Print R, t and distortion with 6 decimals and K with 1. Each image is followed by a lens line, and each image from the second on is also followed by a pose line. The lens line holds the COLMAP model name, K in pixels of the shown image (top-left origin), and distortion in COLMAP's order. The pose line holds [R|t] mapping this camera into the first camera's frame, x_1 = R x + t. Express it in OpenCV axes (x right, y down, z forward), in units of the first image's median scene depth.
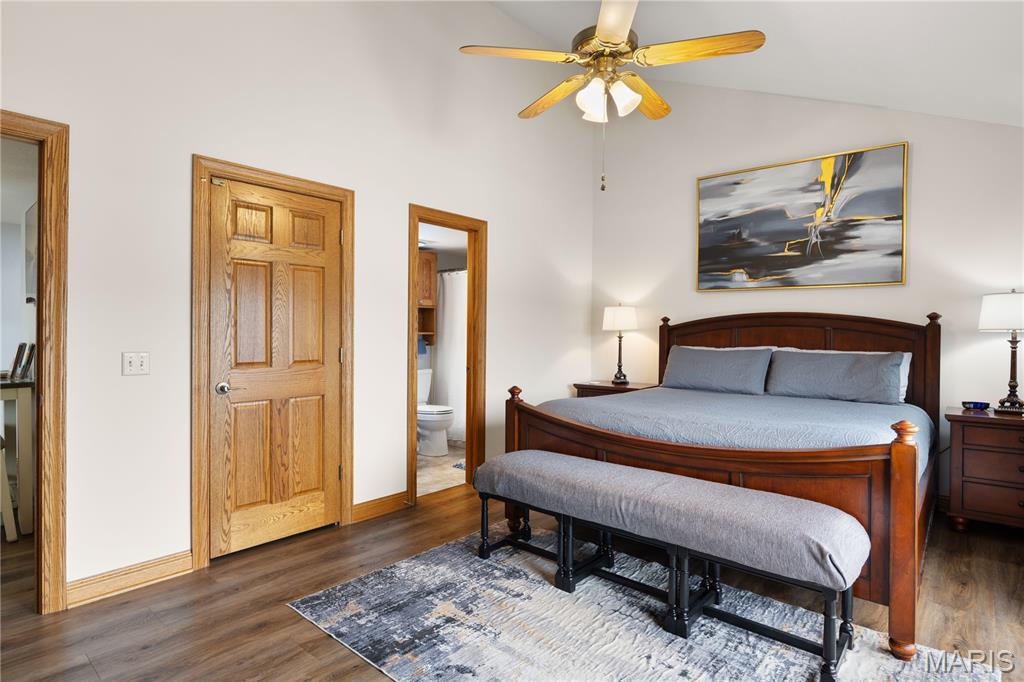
lens RADIAL K [[535.7, 0, 509.8], [0, 535.7, 330.8], [0, 0, 1]] dist [-0.008080, -0.001057]
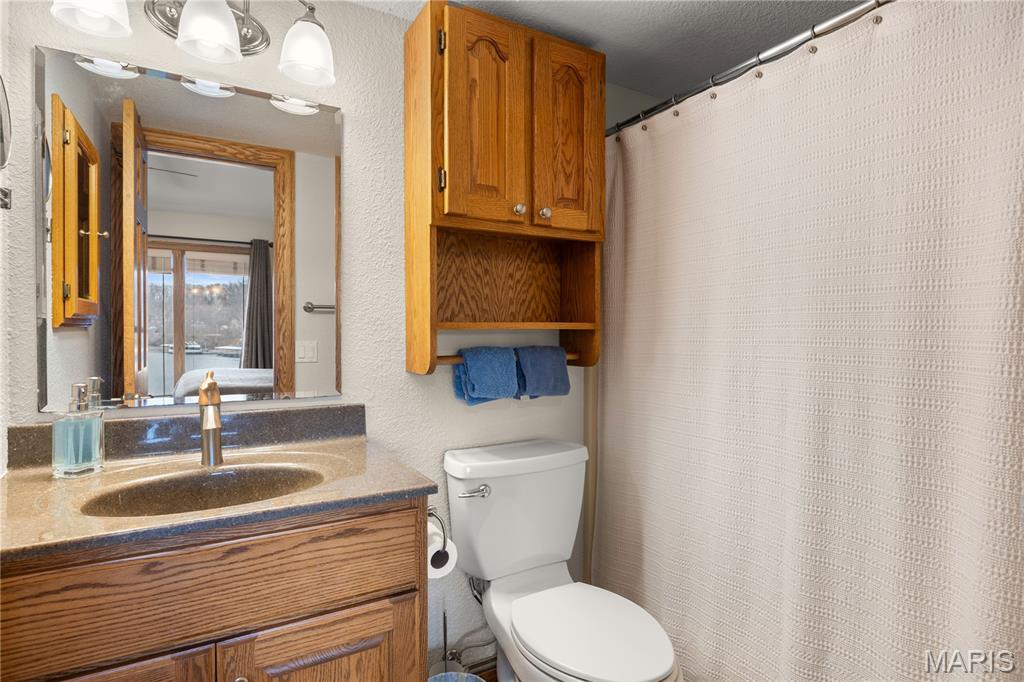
lens RADIAL K [[535.7, 0, 509.8], [0, 535.7, 330.8], [0, 0, 1]] dist [-0.008080, -0.001057]
pose [[0.945864, -0.000662, -0.324563, -0.089465], [0.001788, 0.999993, 0.003173, 0.006290], [0.324559, -0.003581, 0.945859, 0.701770]]
